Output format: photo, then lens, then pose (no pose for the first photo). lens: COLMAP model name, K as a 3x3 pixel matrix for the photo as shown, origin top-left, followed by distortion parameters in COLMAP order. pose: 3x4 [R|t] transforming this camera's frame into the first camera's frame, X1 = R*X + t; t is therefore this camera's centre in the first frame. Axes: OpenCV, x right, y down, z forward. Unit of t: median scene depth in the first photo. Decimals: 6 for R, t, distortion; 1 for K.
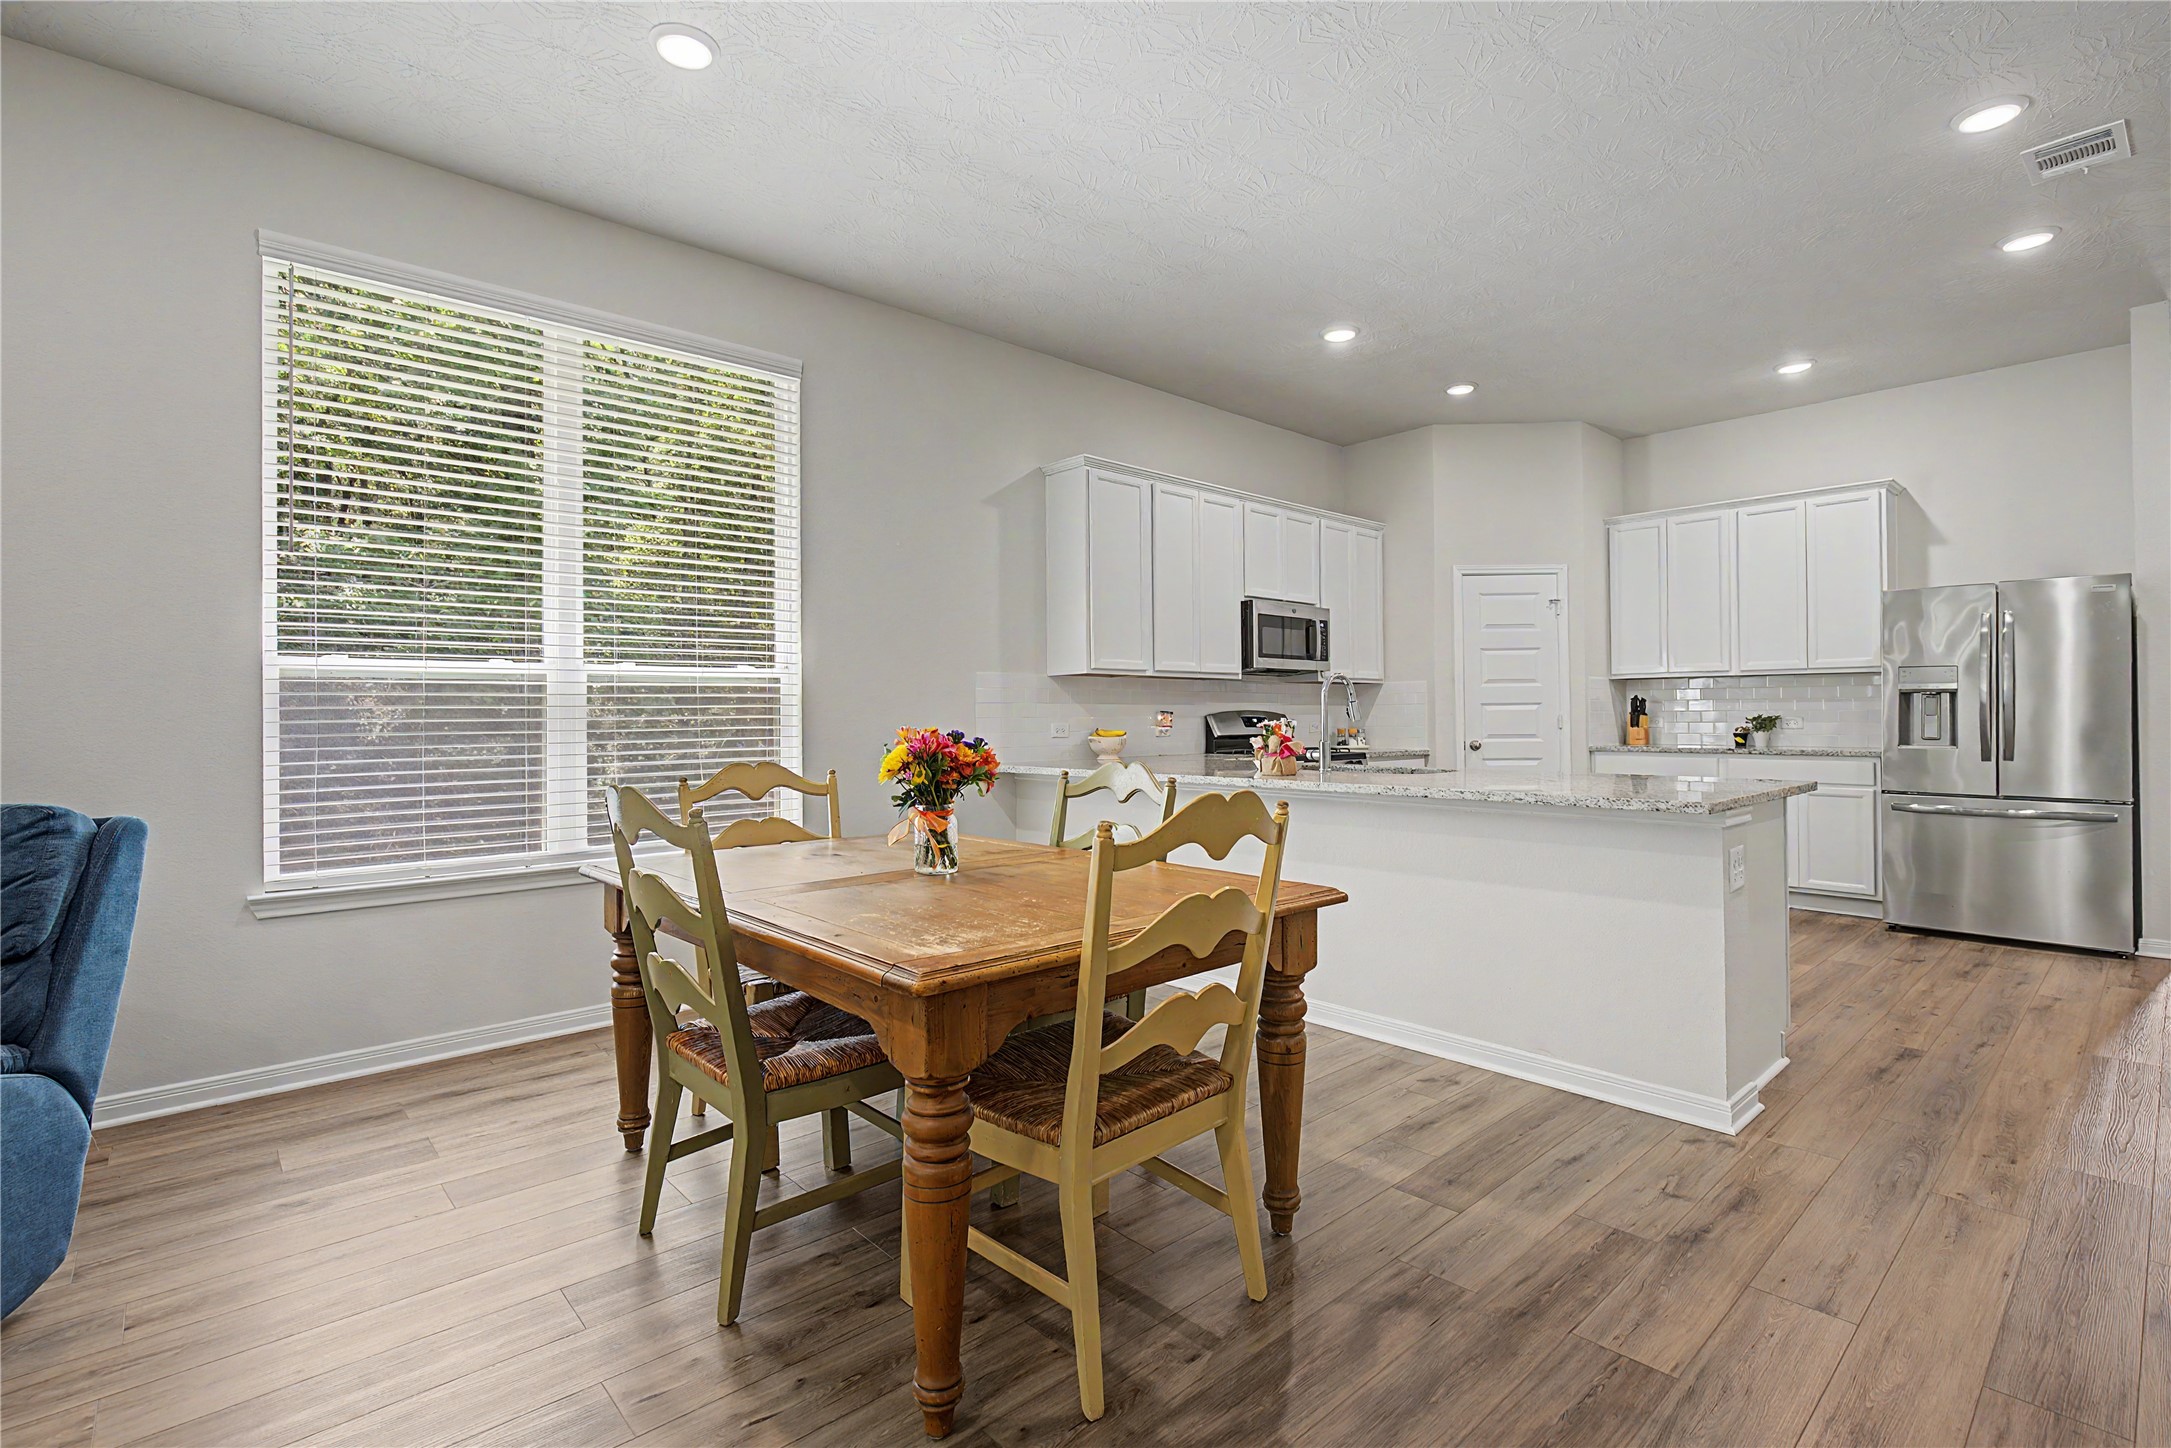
lens RADIAL K [[1004.0, 0, 1101.9], [0, 1004.0, 715.9], [0, 0, 1]] dist [0.001248, 0.000046]
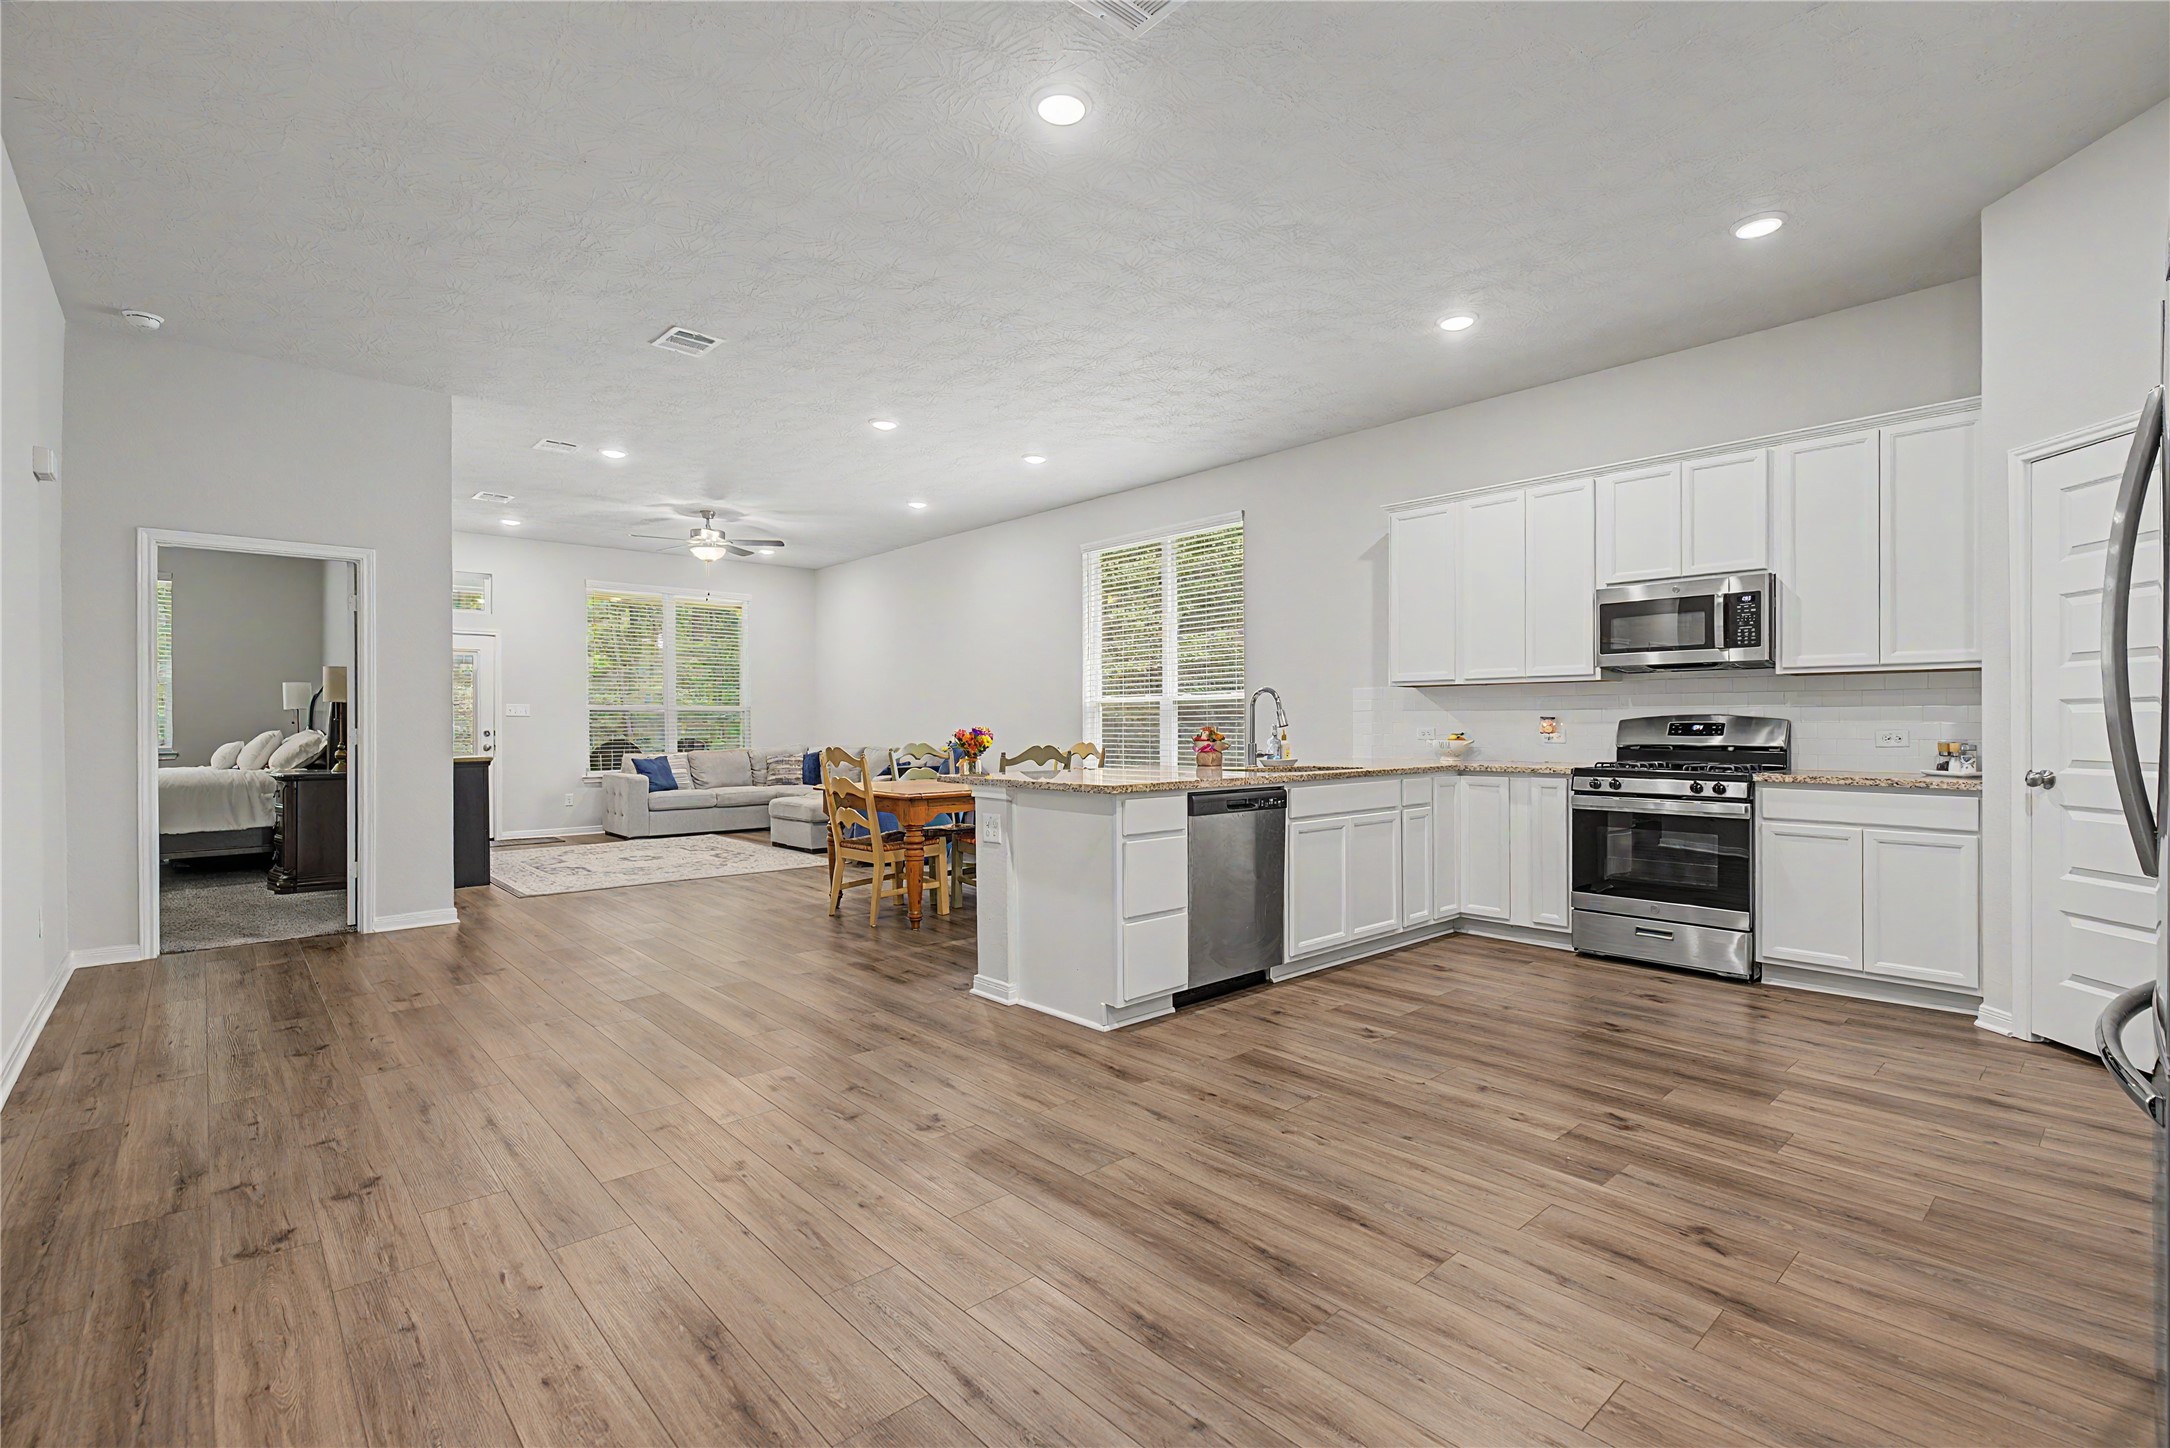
lens RADIAL K [[993.7, 0, 1102.5], [0, 993.7, 728.6], [0, 0, 1]] dist [0.001275, 0.000892]
pose [[-0.008398, 0.011188, -0.999902, 1.362296], [0.003172, 0.999933, 0.011162, -0.006489], [0.999960, -0.003078, -0.008432, 0.765155]]
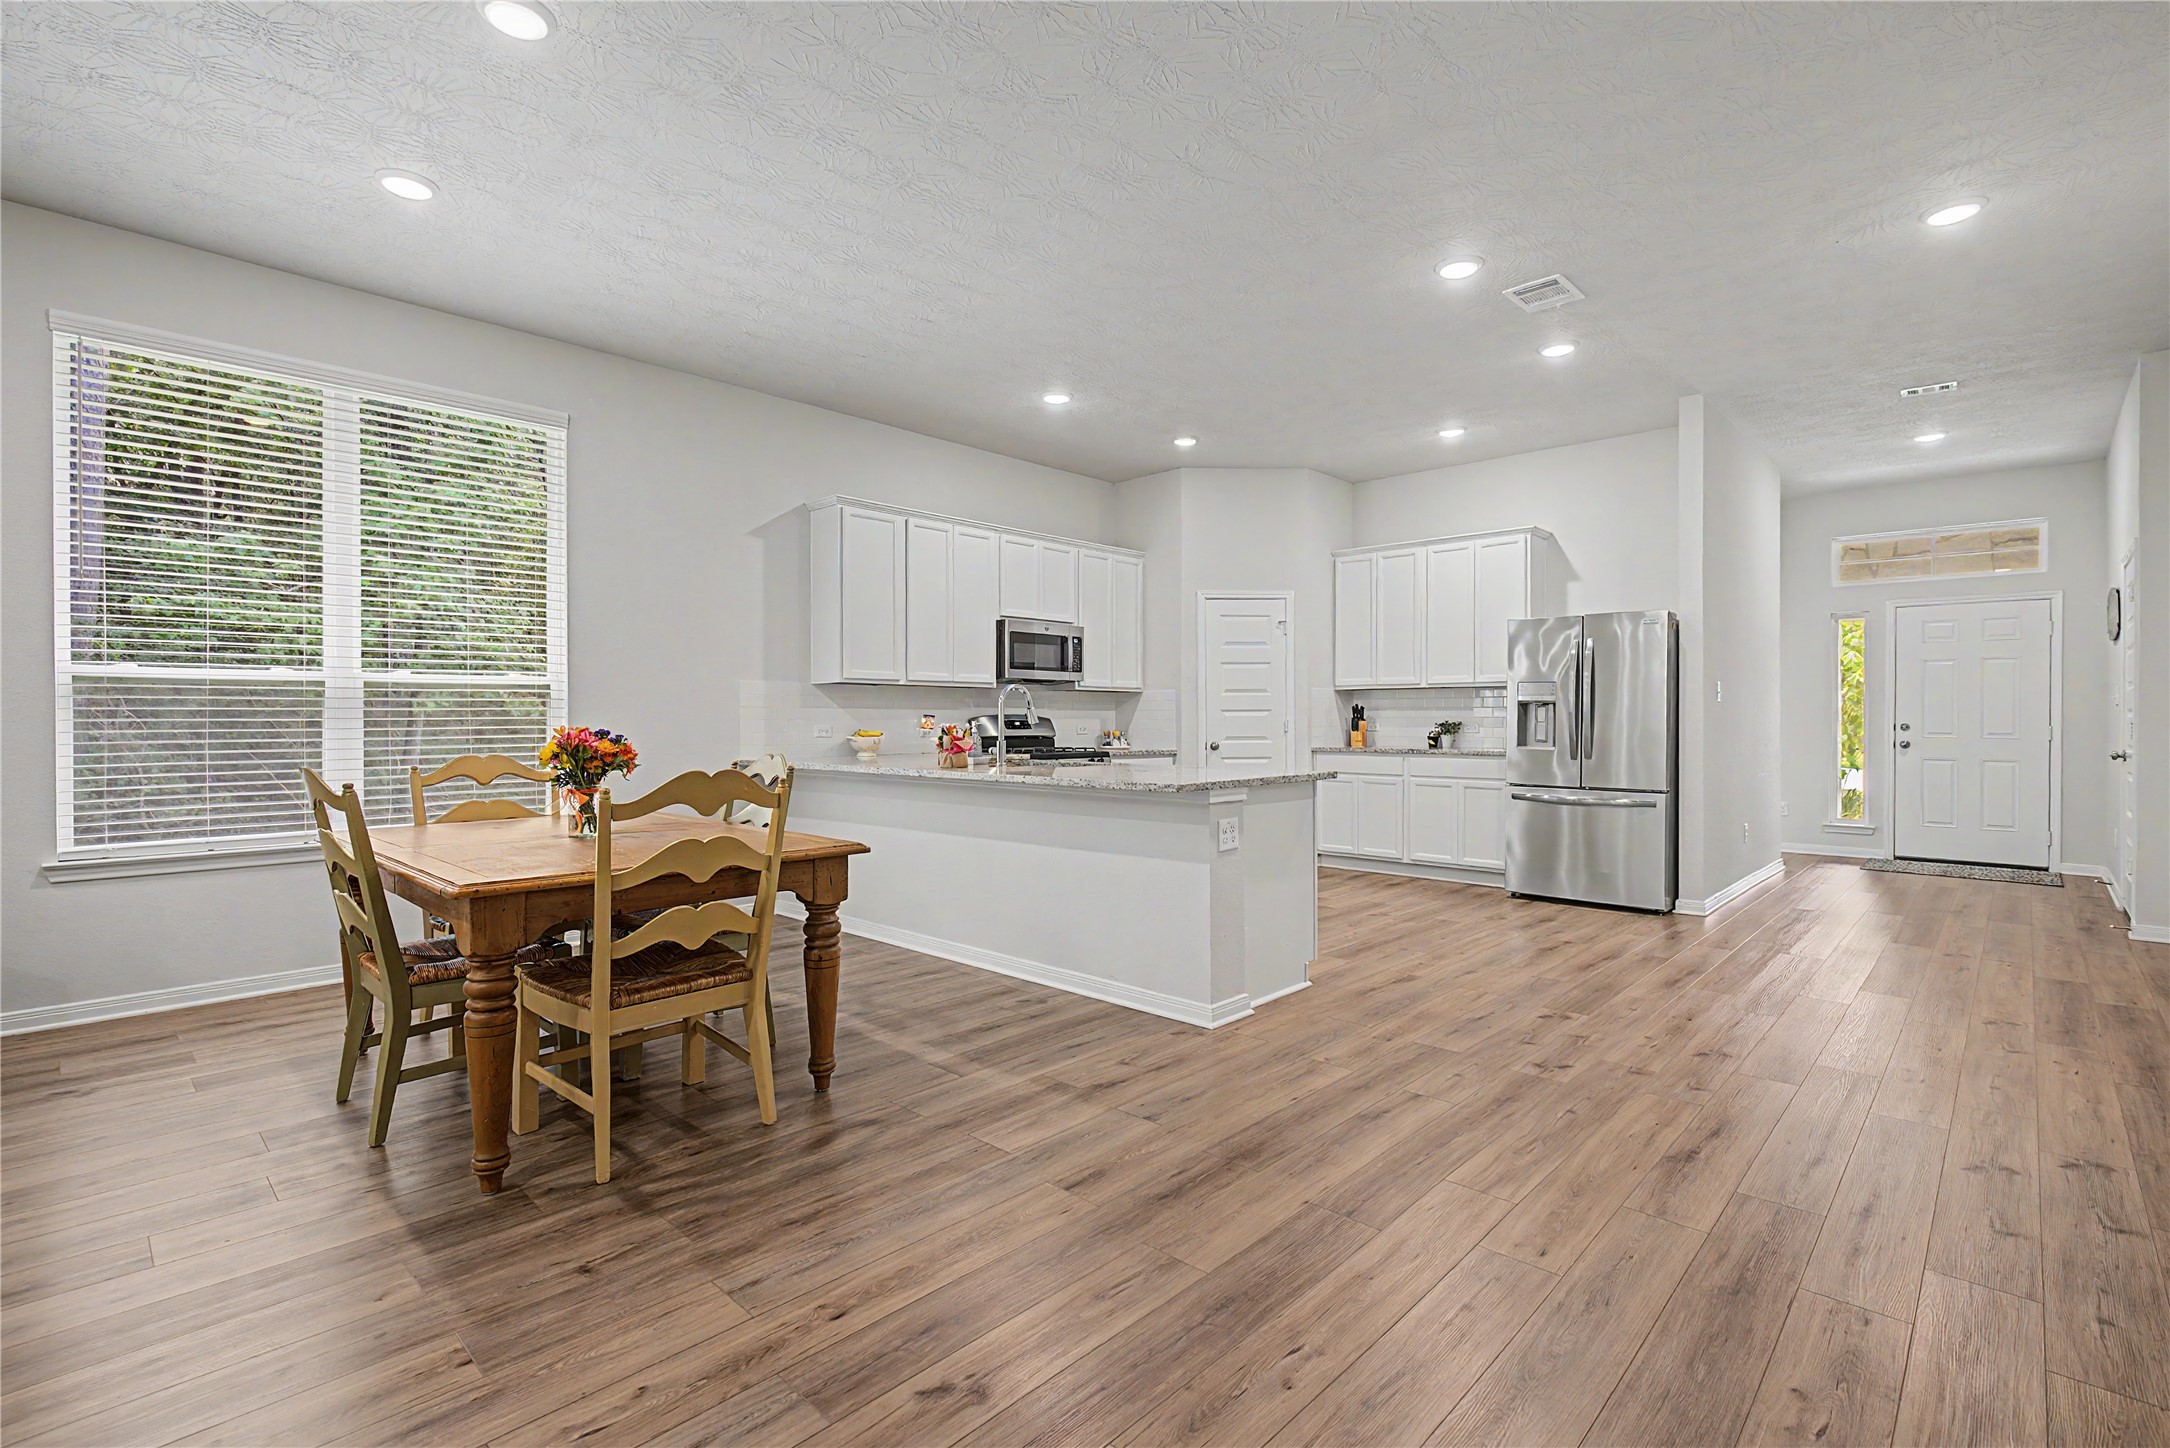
lens RADIAL K [[993.7, 0, 1102.5], [0, 993.7, 728.6], [0, 0, 1]] dist [0.001275, 0.000892]
pose [[0.997189, 0.005003, 0.074755, 0.236914], [-0.005768, 0.999933, 0.010032, -0.001965], [-0.074700, -0.010435, 0.997151, -0.205938]]
